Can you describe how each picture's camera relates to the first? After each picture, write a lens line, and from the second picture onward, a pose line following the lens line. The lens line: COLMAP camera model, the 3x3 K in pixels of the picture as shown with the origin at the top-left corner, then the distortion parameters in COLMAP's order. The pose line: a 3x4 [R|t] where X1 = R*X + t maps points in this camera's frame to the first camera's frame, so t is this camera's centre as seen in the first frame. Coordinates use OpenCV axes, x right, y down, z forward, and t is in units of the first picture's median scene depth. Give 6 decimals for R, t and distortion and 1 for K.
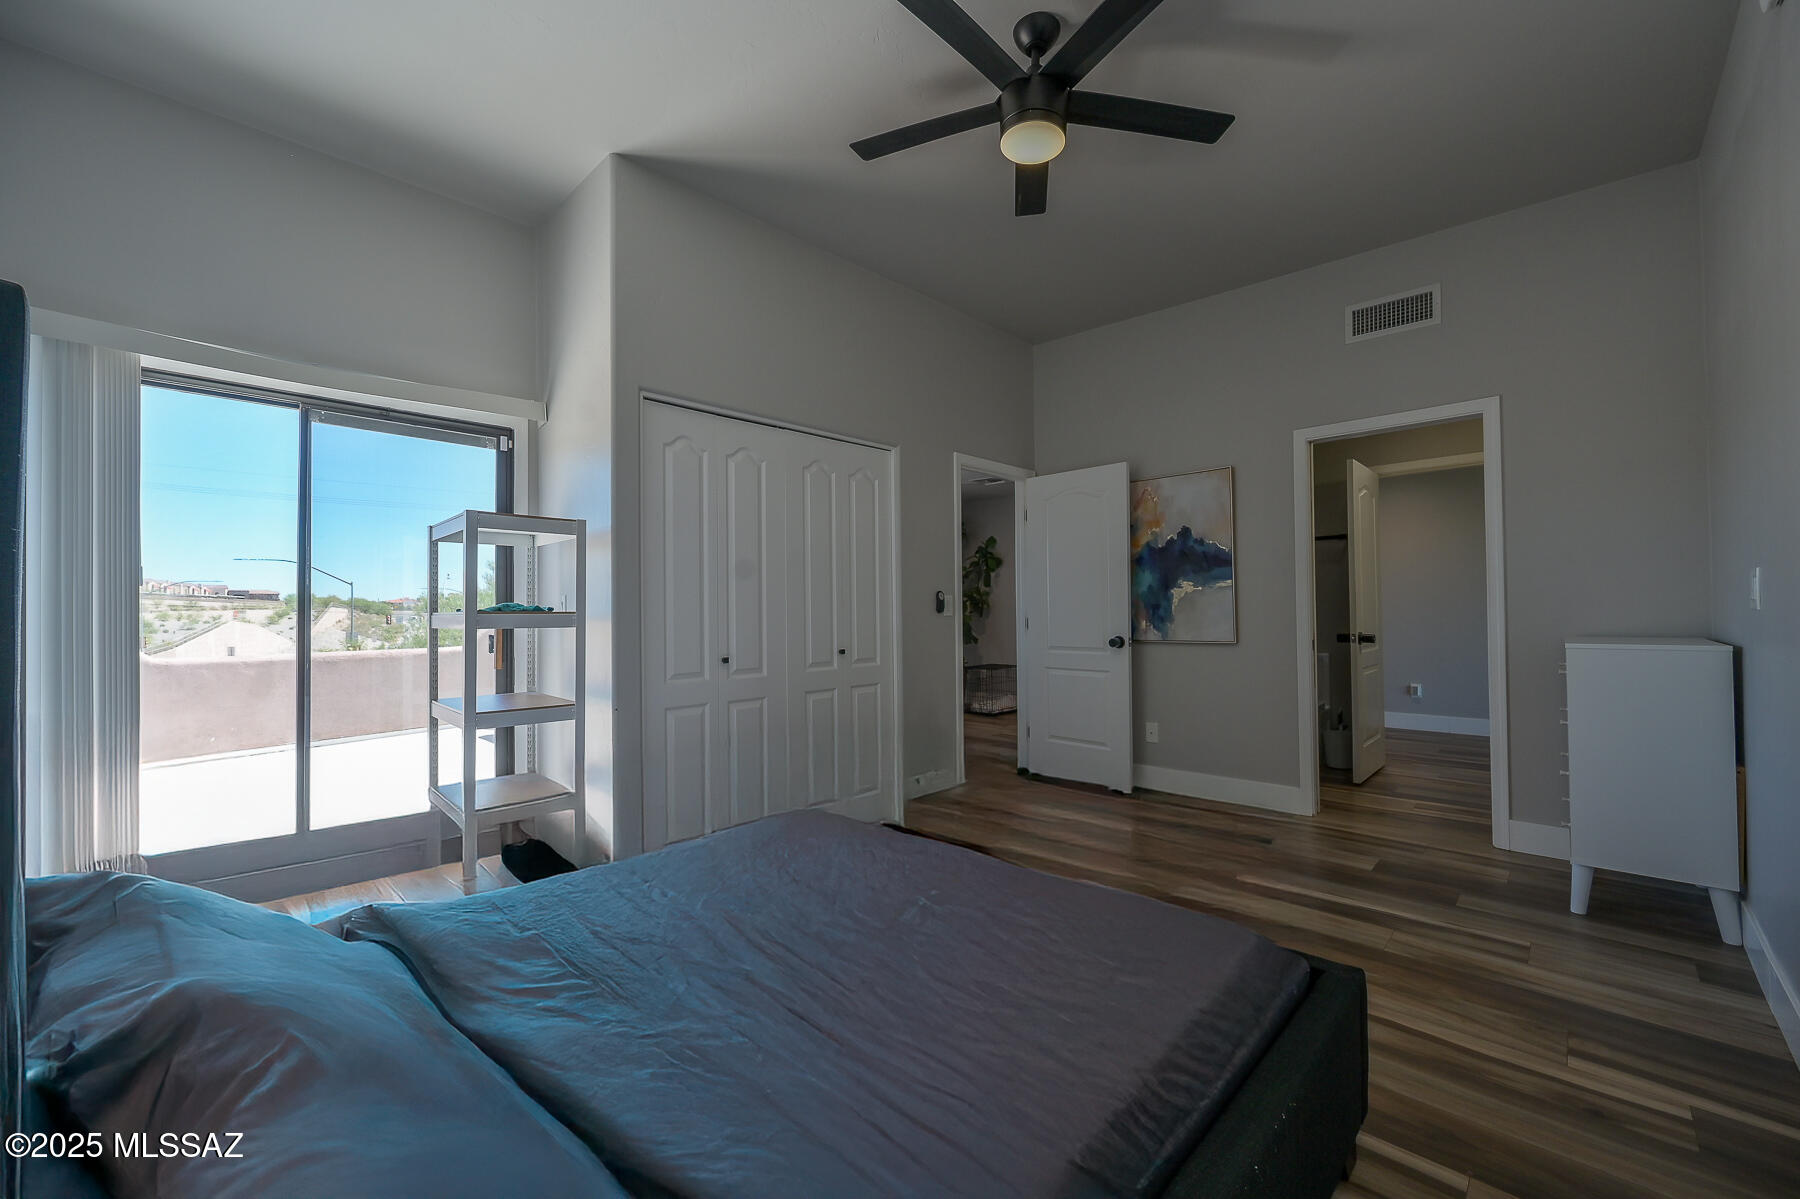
lens RADIAL K [[706.6, 0, 903.2], [0, 706.6, 604.2], [0, 0, 1]] dist [-0.001202, 0.000101]
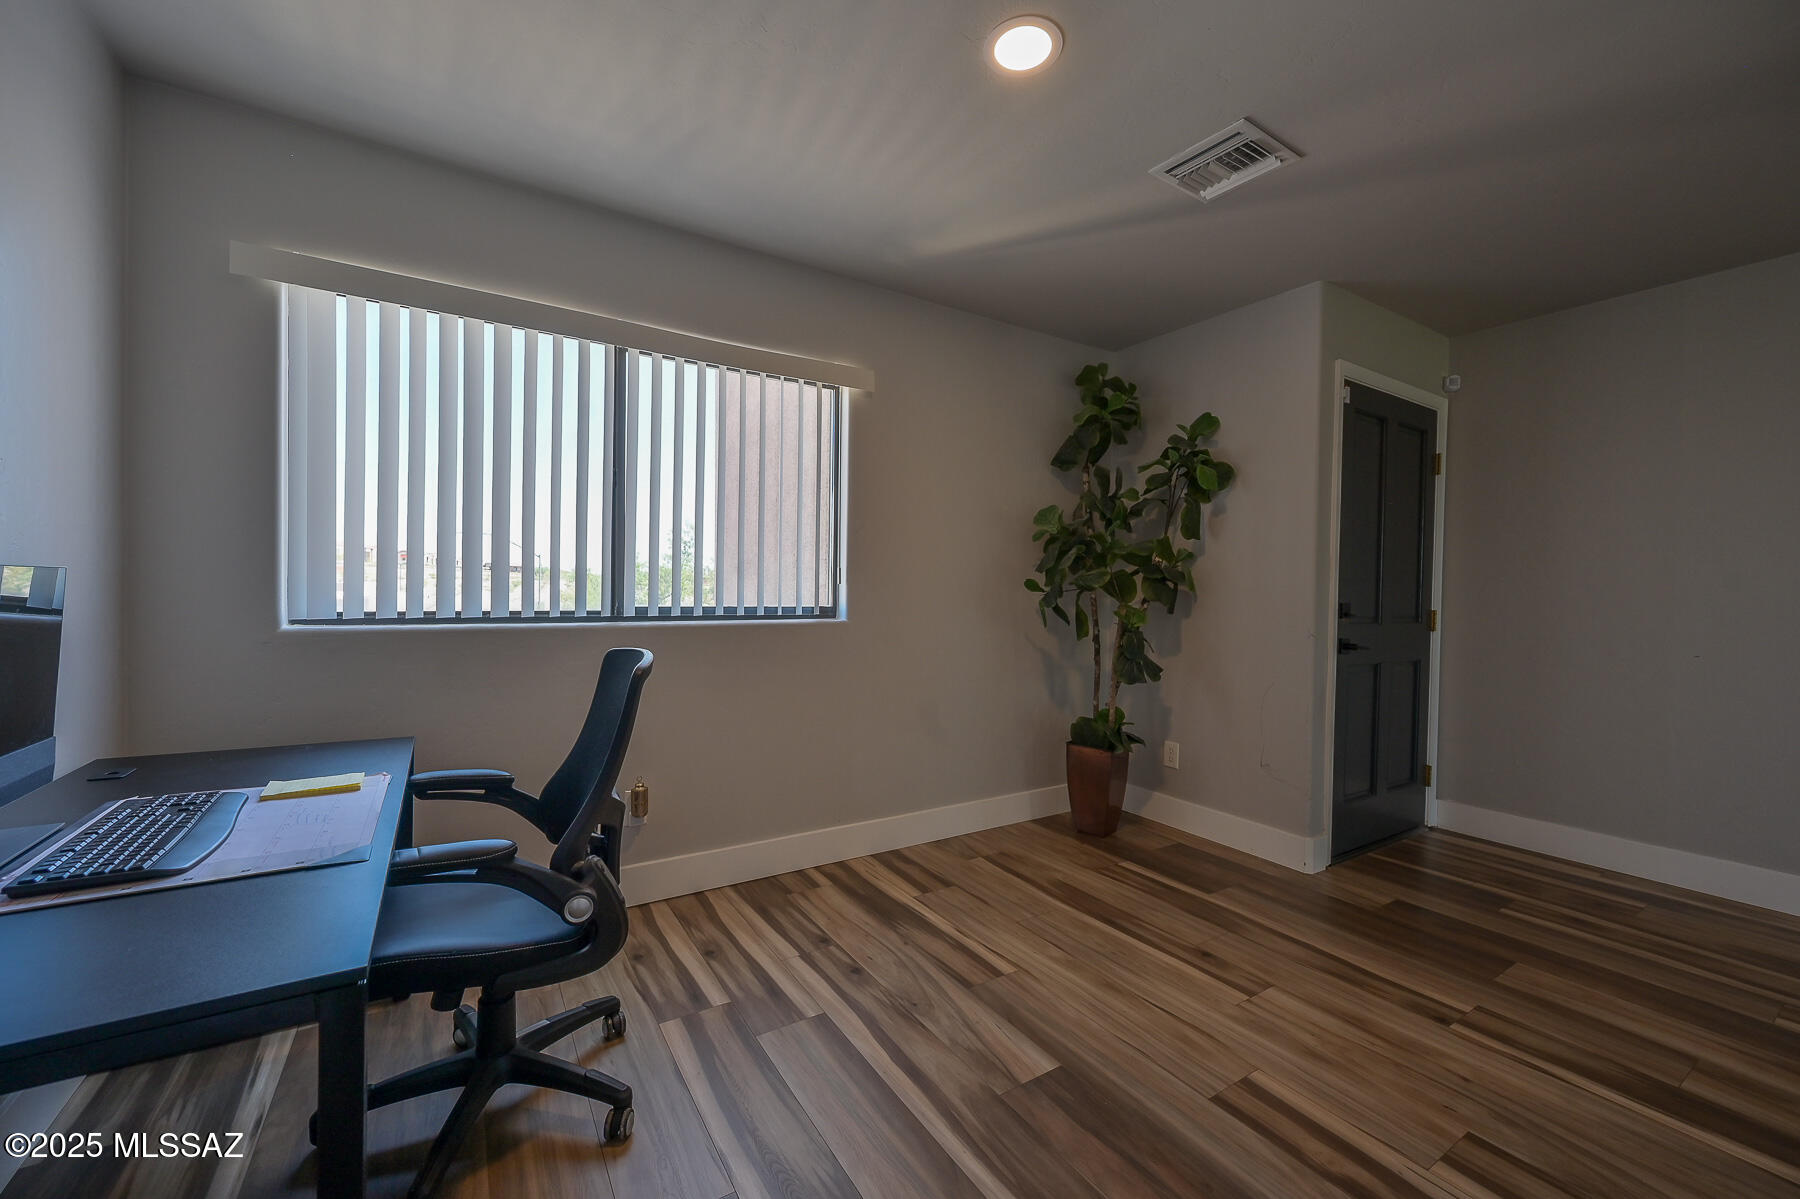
lens RADIAL K [[706.6, 0, 899.3], [0, 706.6, 602.4], [0, 0, 1]] dist [-0.001202, 0.000101]
pose [[0.970212, 0.026593, -0.240795, 0.056863], [-0.018708, 0.999213, 0.034972, 0.000052], [0.241535, -0.029426, 0.969946, 0.575155]]
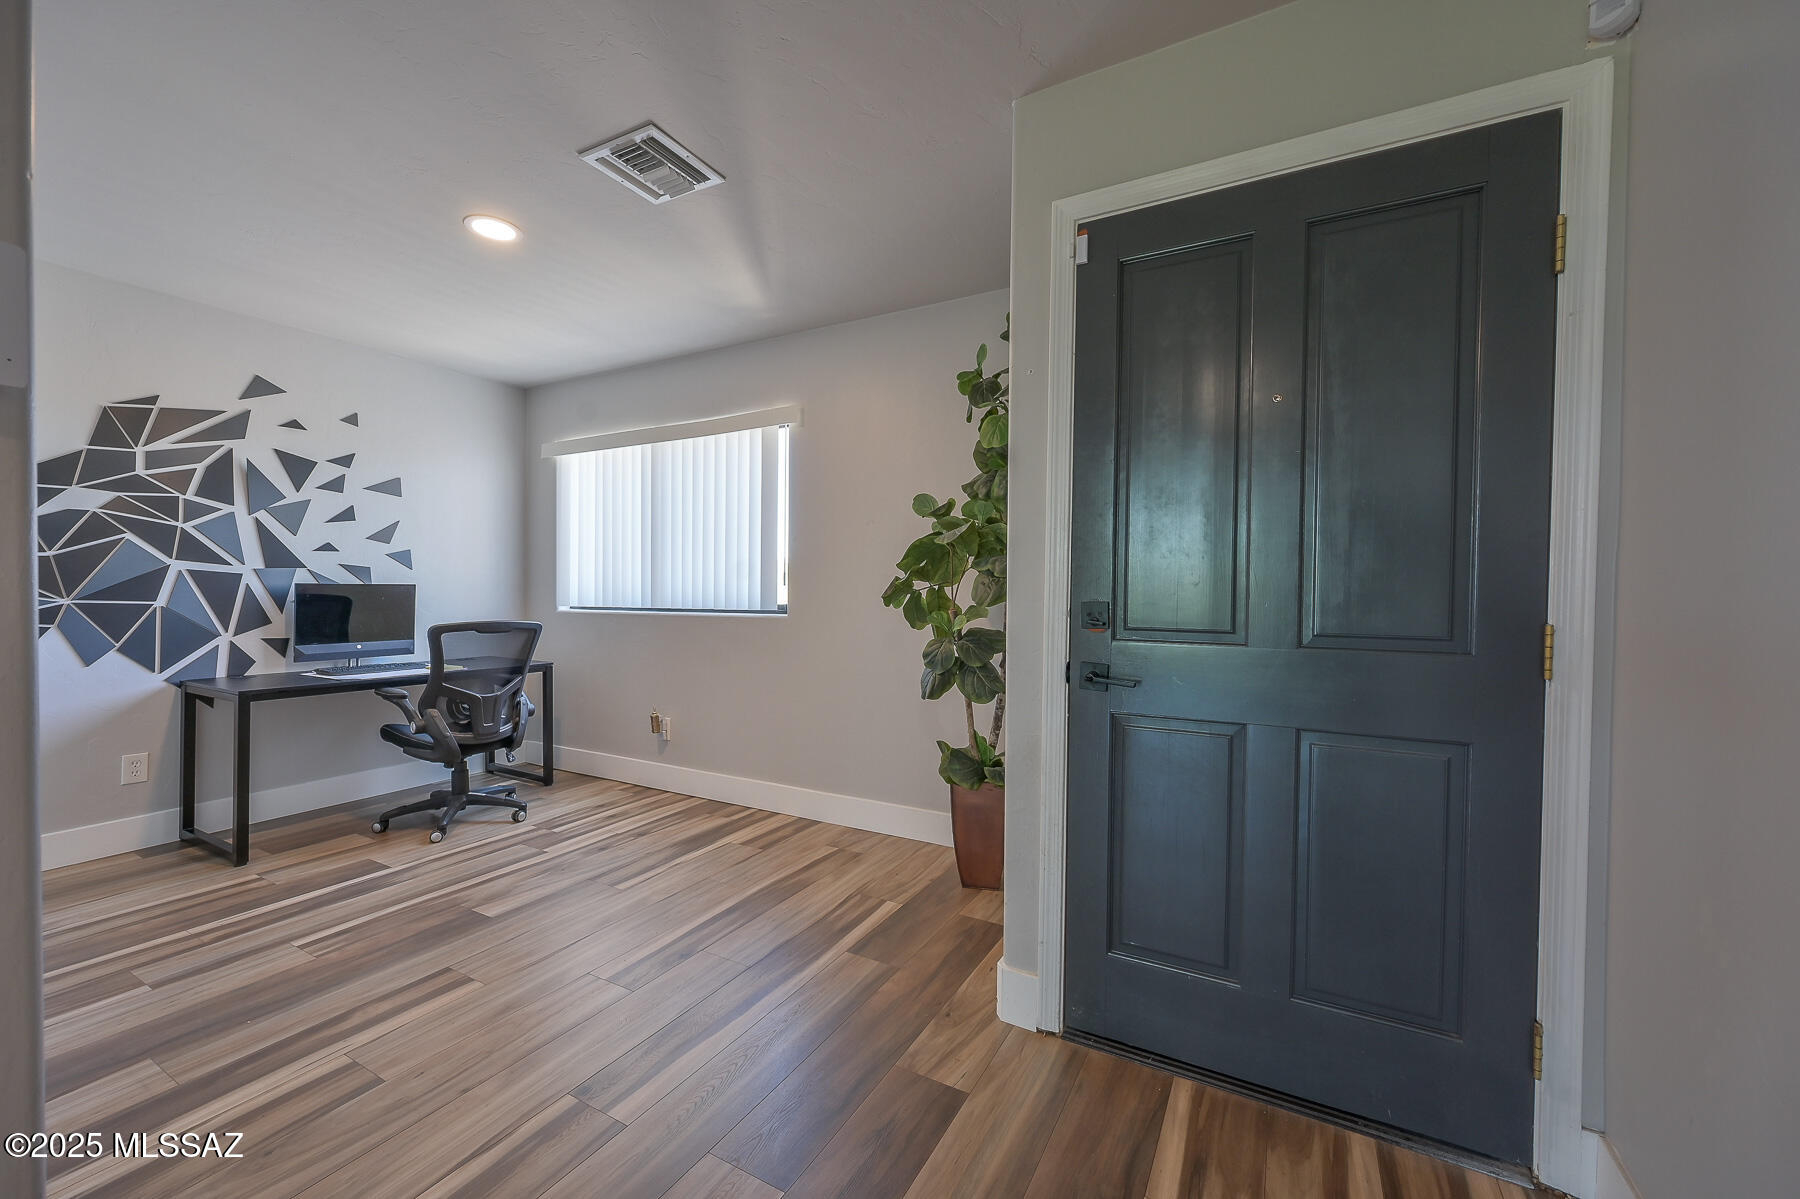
lens RADIAL K [[706.6, 0, 900.5], [0, 706.6, 601.8], [0, 0, 1]] dist [-0.001202, 0.000101]
pose [[0.255001, 0.024211, -0.966638, 0.369704], [0.008463, 0.999592, 0.027269, 0.002340], [0.966904, -0.015134, 0.254692, 0.862175]]
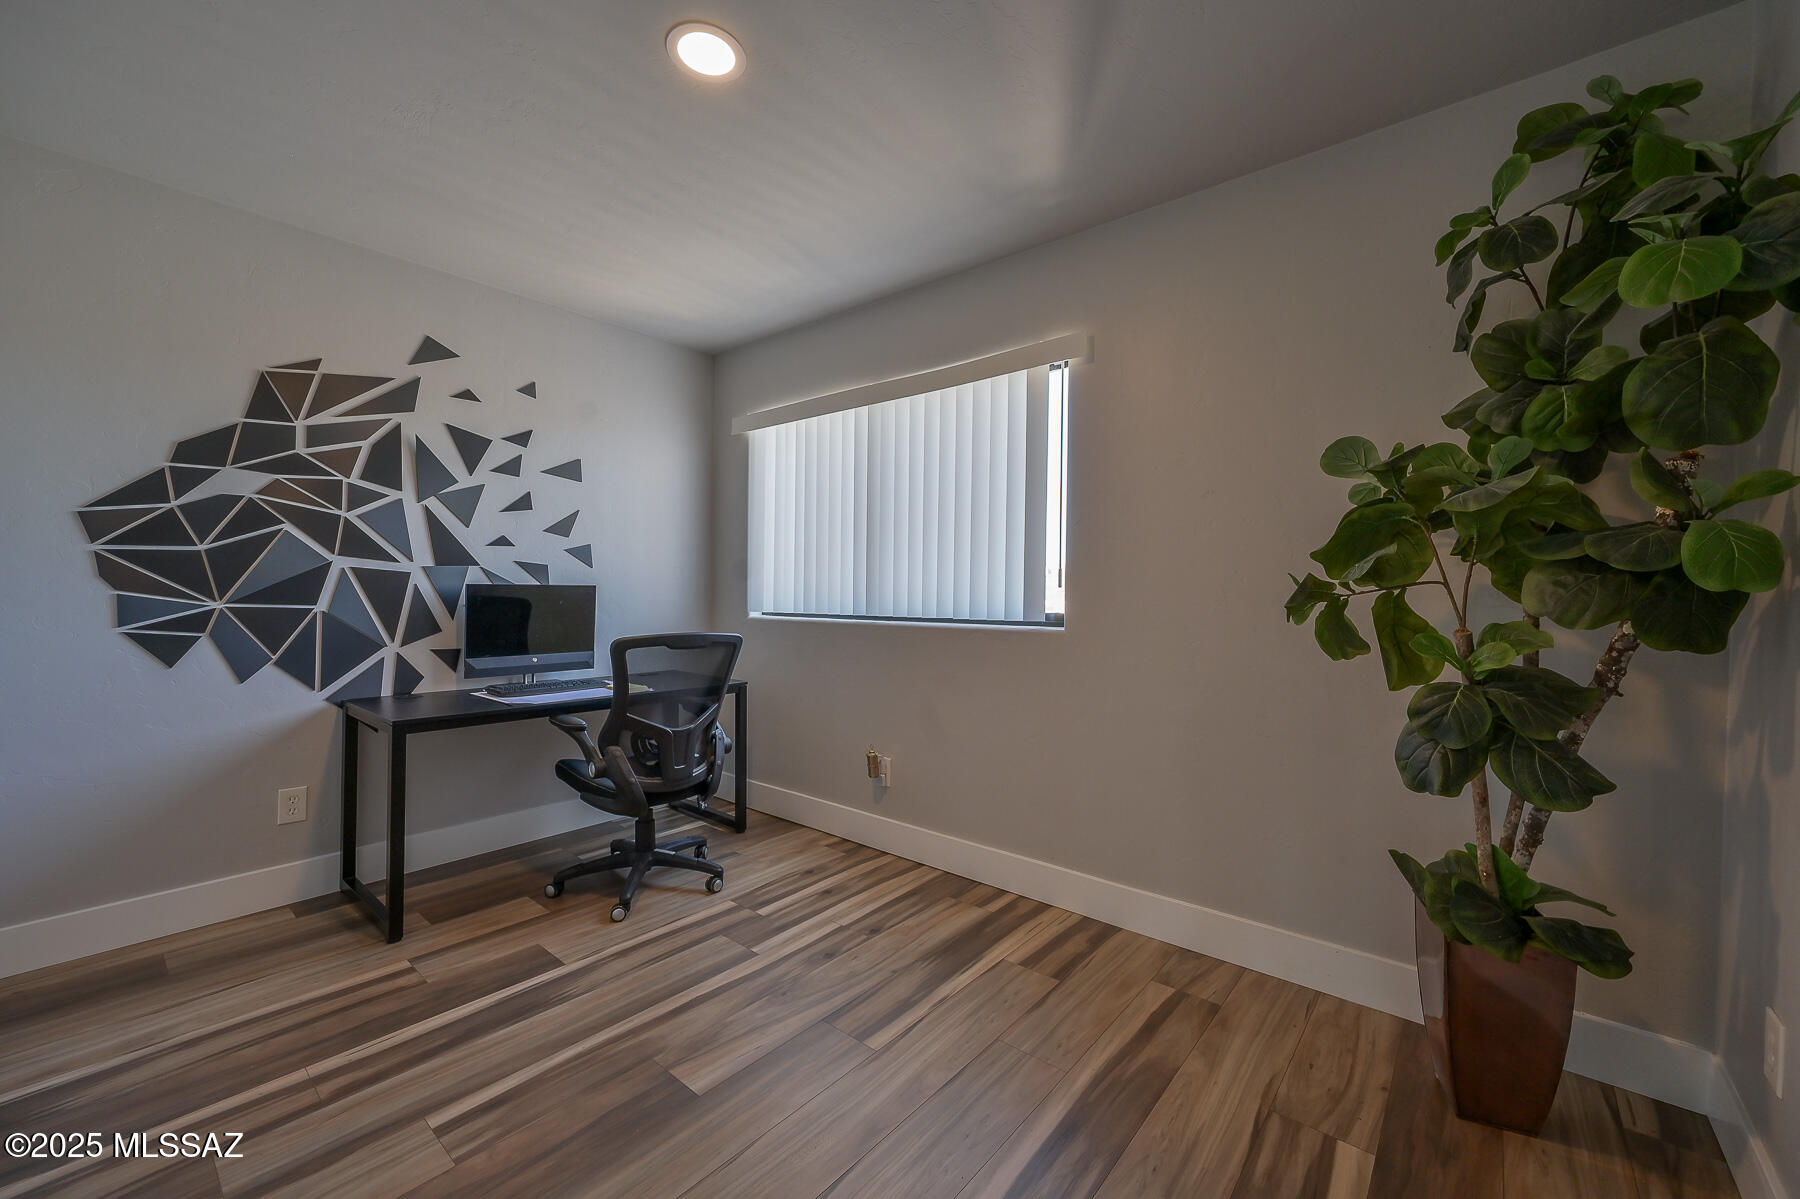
lens RADIAL K [[706.6, 0, 901.0], [0, 706.6, 602.3], [0, 0, 1]] dist [-0.001202, 0.000101]
pose [[0.066097, 0.023249, -0.997542, 0.241781], [0.007468, 0.999689, 0.023794, 0.002180], [0.997785, -0.009022, 0.065903, 0.815516]]
